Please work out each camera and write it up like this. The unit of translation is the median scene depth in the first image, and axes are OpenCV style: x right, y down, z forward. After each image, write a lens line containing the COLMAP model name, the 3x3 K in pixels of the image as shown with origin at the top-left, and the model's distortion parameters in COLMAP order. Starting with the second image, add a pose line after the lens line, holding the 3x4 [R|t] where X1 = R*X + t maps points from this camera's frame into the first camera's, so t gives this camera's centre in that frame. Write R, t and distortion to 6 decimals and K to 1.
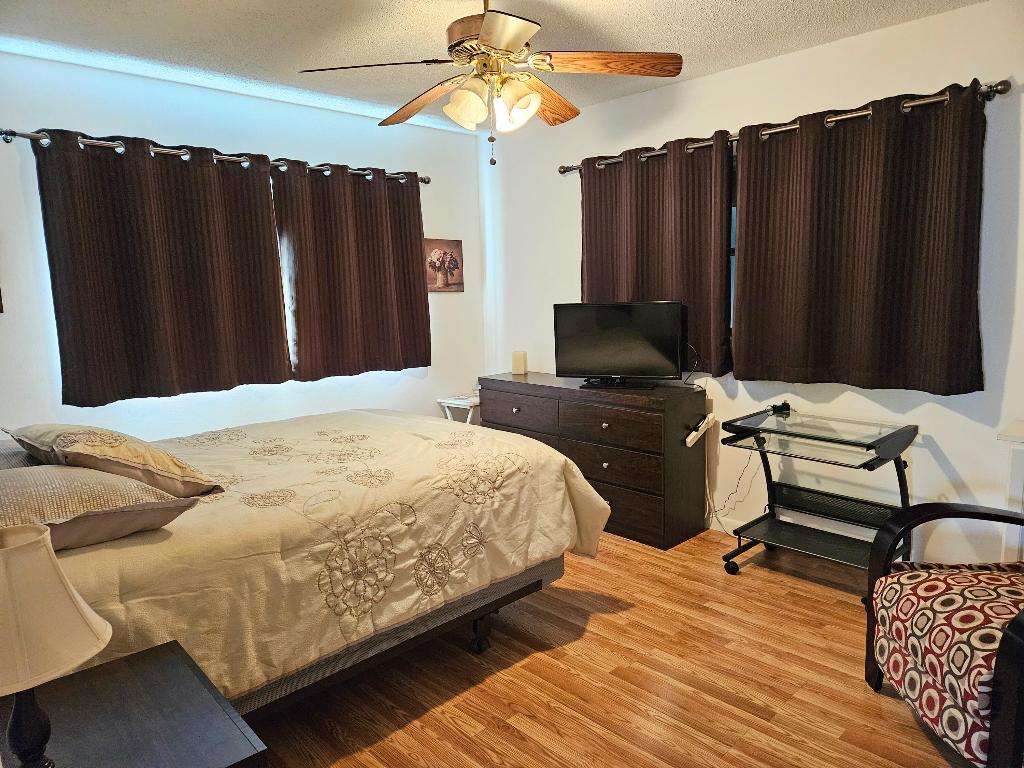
lens RADIAL K [[712.9, 0, 527.0], [0, 712.9, 385.5], [0, 0, 1]] dist [0.086917, -0.090366]
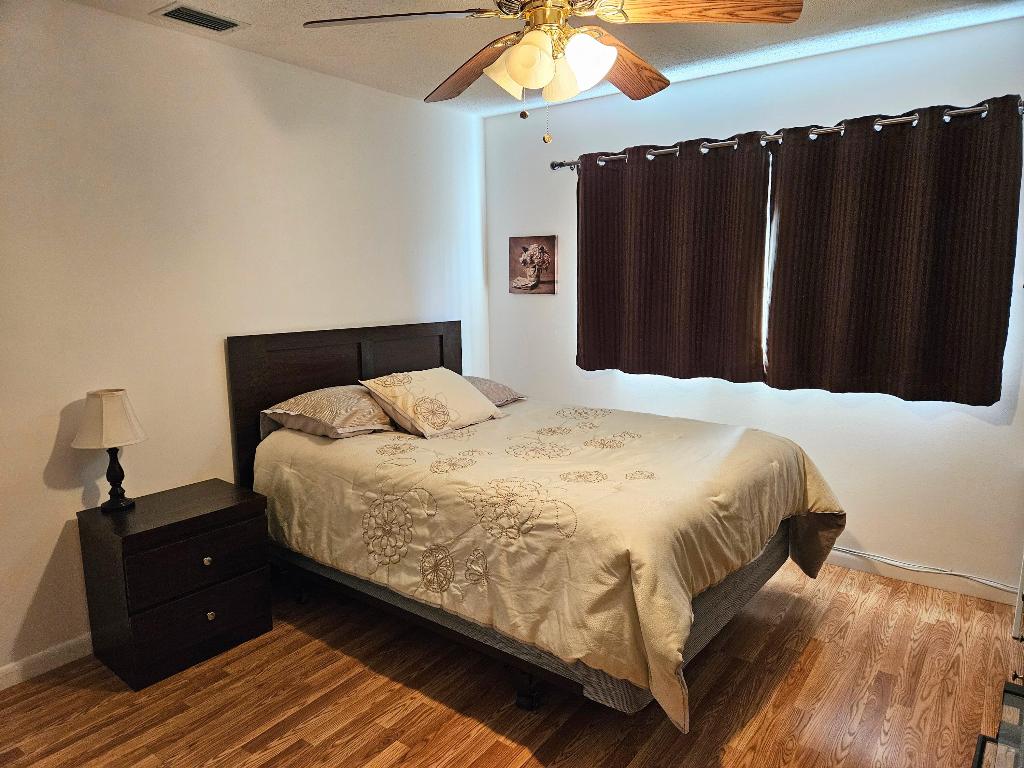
lens RADIAL K [[712.9, 0, 527.0], [0, 712.9, 385.5], [0, 0, 1]] dist [0.086917, -0.090366]
pose [[0.108306, 0.182246, -0.977270, 0.820732], [-0.133113, 0.976858, 0.167417, -0.183174], [0.985165, 0.111955, 0.130059, 0.949200]]
